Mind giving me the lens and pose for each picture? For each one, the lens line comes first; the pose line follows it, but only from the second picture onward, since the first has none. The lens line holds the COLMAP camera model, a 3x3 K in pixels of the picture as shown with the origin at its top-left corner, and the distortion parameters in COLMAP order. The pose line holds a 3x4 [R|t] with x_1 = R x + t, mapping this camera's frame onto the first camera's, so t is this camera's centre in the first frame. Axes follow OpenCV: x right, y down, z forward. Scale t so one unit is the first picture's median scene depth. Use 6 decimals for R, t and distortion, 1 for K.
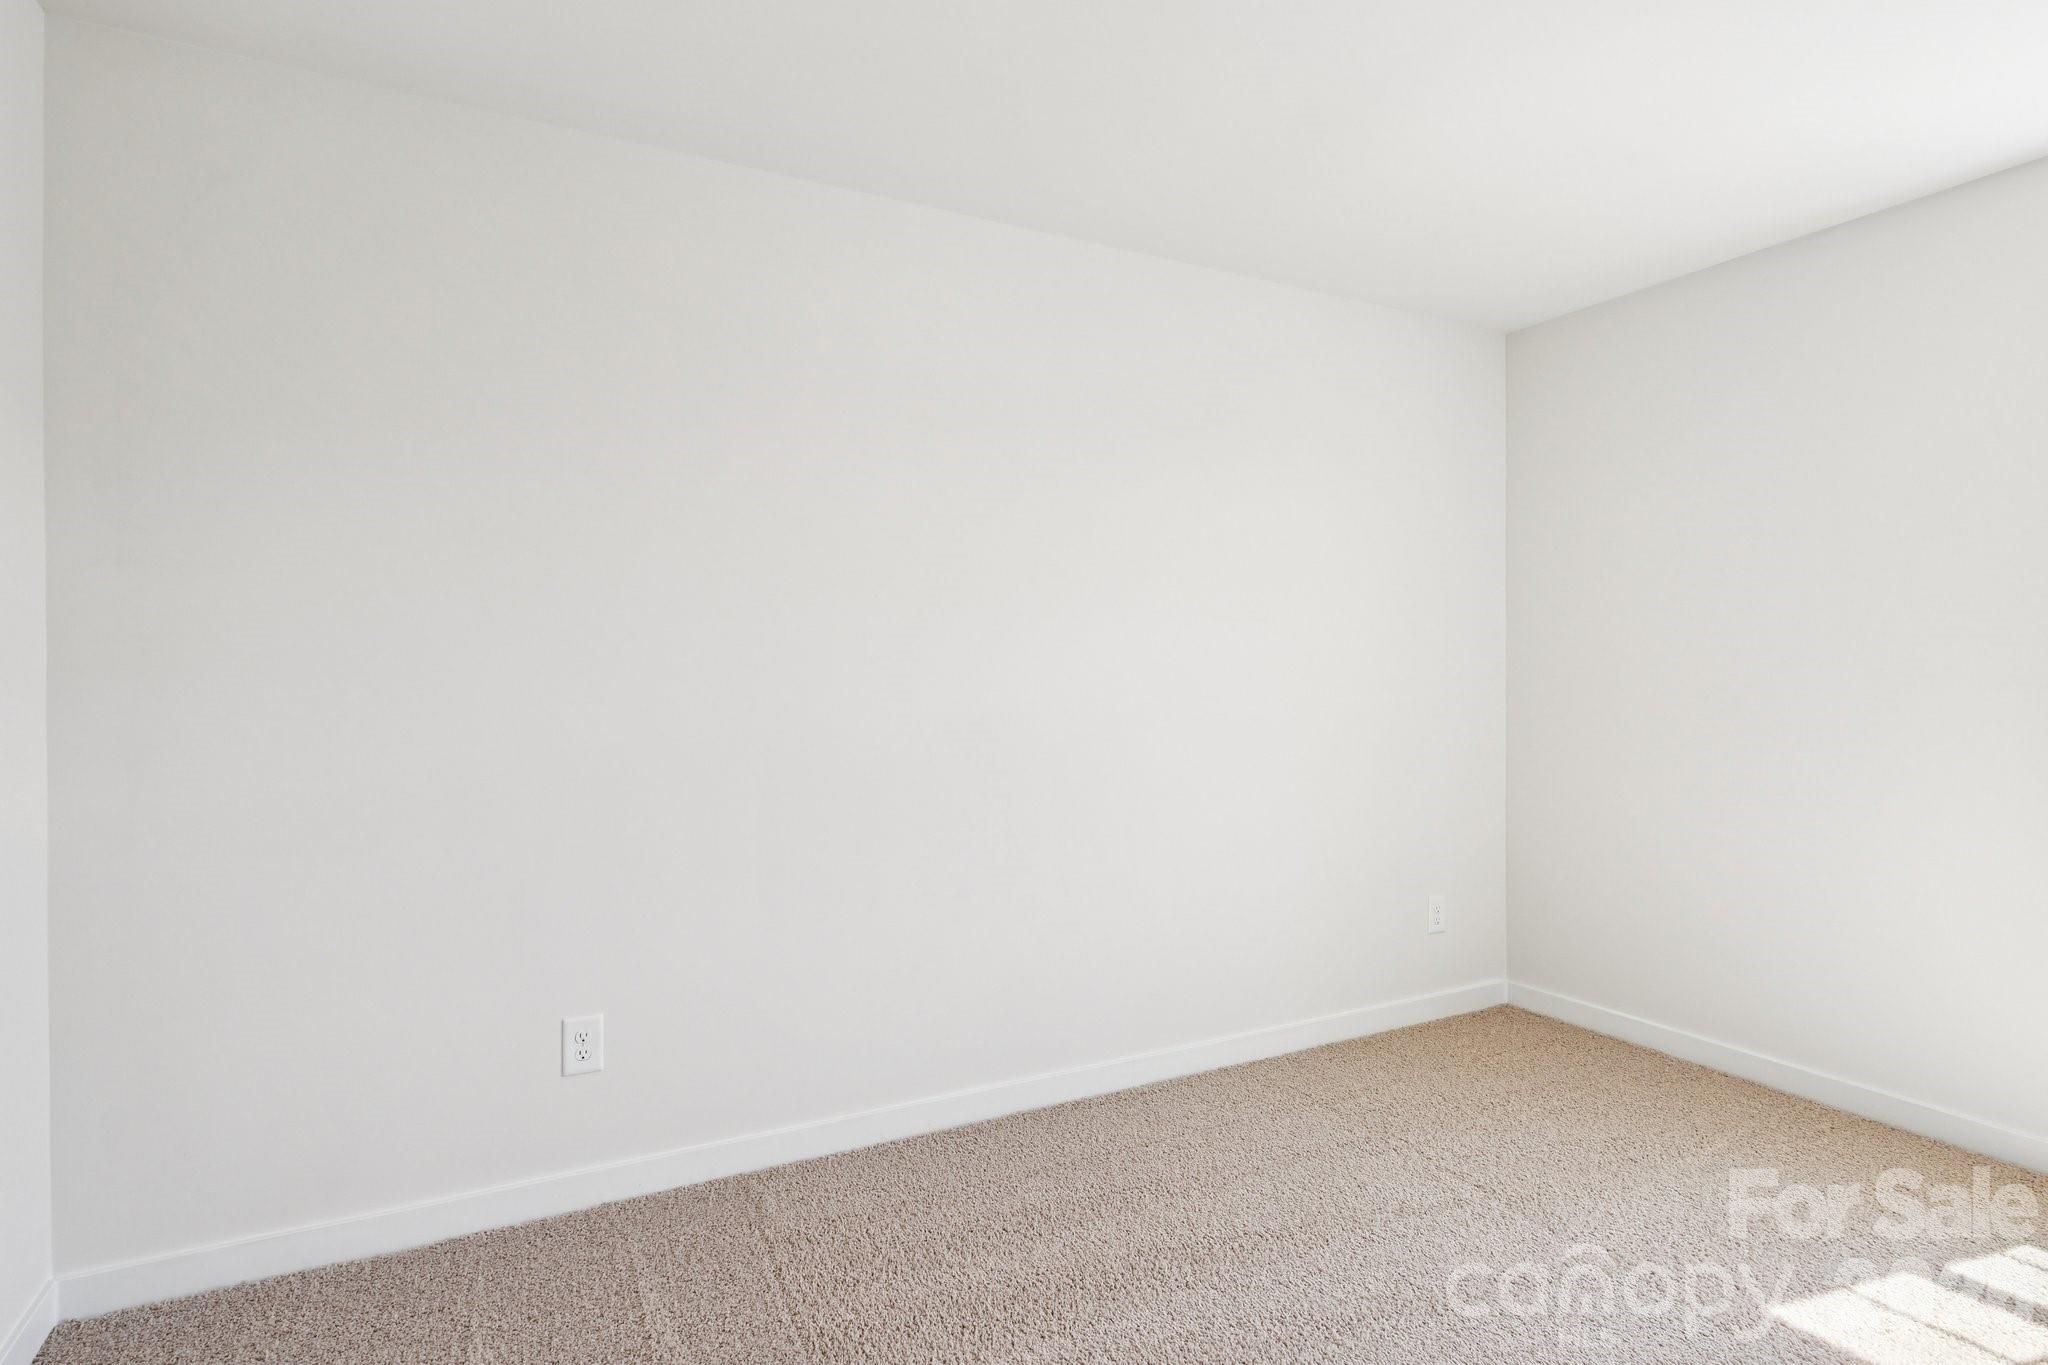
lens RADIAL K [[1065.2, 0, 1022.2], [0, 1065.2, 682.6], [0, 0, 1]] dist [0.012589, -0.003674]
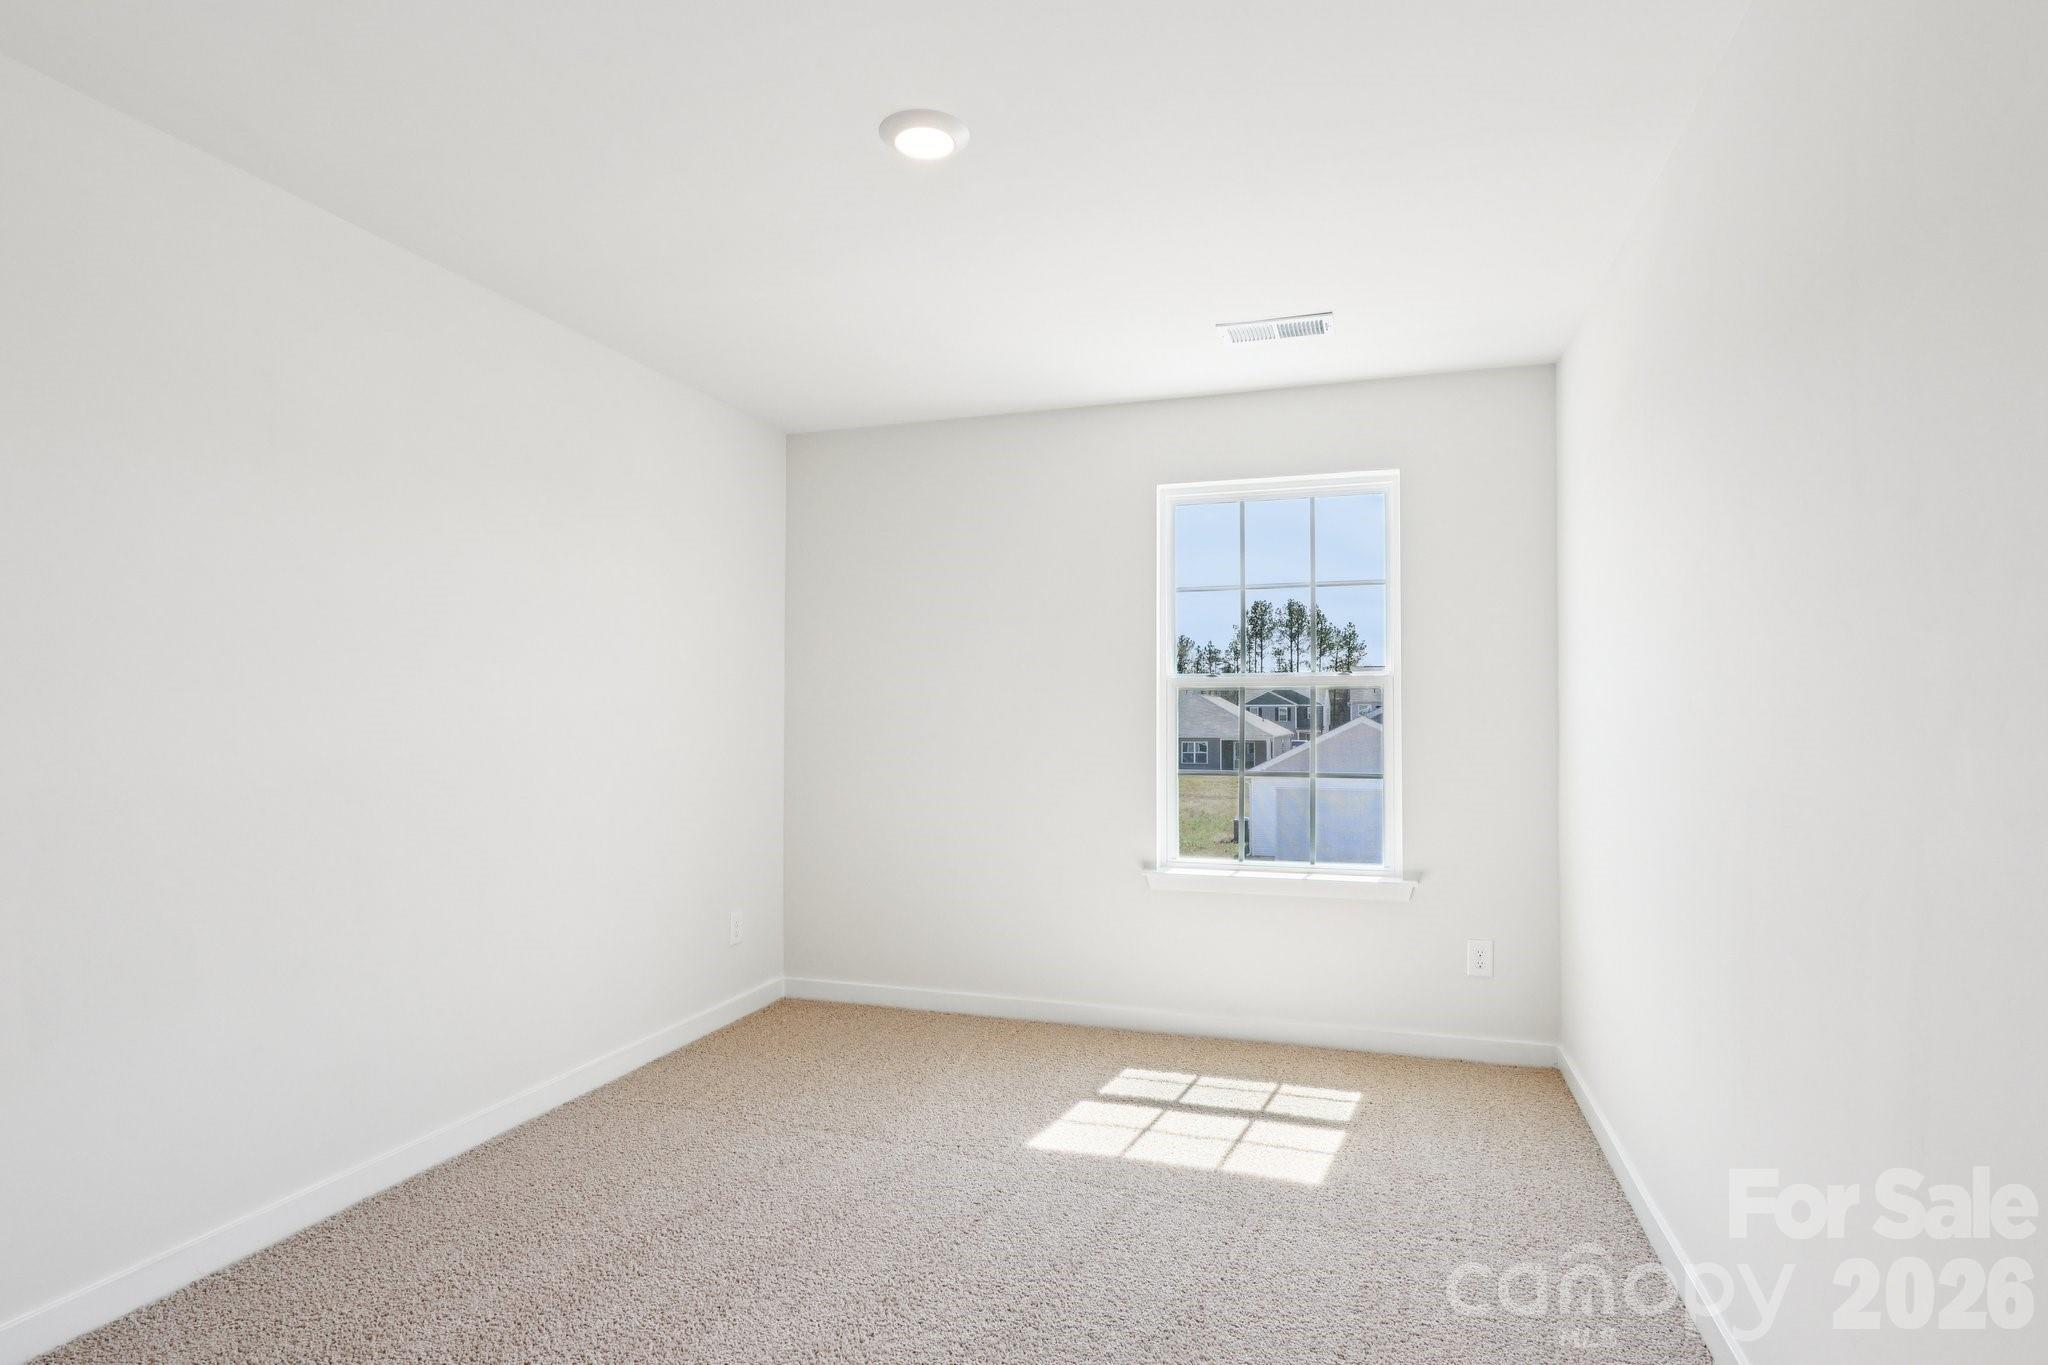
lens RADIAL K [[1065.2, 0, 1018.7], [0, 1065.2, 692.2], [0, 0, 1]] dist [0.012589, -0.003674]
pose [[0.724484, 0.019049, 0.689028, -0.226409], [0.002513, 0.999538, -0.030276, -0.001205], [-0.689287, 0.023666, 0.724102, -0.055880]]
